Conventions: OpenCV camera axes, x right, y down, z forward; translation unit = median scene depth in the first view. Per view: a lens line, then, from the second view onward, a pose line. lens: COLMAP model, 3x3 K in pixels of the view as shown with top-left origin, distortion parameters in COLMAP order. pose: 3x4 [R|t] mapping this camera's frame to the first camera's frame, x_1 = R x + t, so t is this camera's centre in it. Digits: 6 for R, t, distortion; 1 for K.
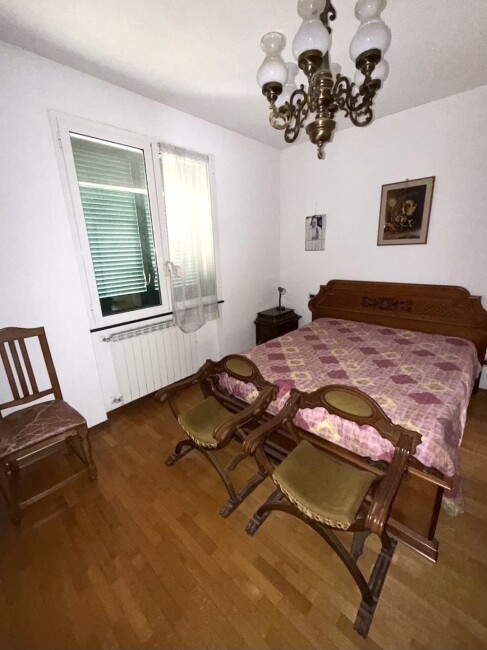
lens RADIAL K [[263.6, 0, 241.4], [0, 263.6, 324.4], [0, 0, 1]] dist [-0.016782, 0.000039]
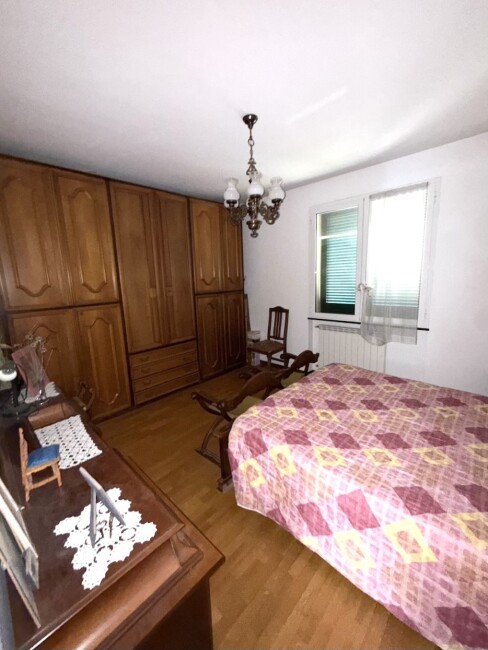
lens RADIAL K [[263.6, 0, 241.9], [0, 263.6, 324.4], [0, 0, 1]] dist [-0.016782, 0.000039]
pose [[-0.022503, 0.216717, -0.975975, 1.036002], [-0.235678, 0.947559, 0.215841, -0.186930], [0.971571, 0.234873, 0.029753, 0.436803]]
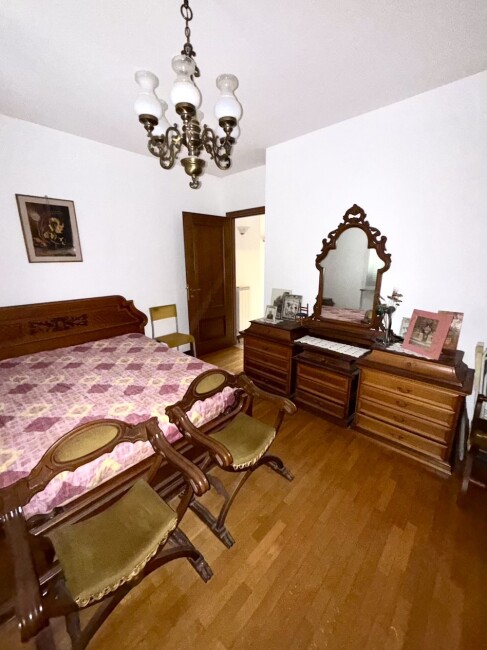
lens RADIAL K [[263.6, 0, 241.4], [0, 263.6, 324.4], [0, 0, 1]] dist [-0.016782, 0.000039]
pose [[0.003044, -0.213169, 0.977011, -0.438276], [0.280061, 0.938098, 0.203807, -0.104316], [-0.959977, 0.273002, 0.062556, 0.386685]]
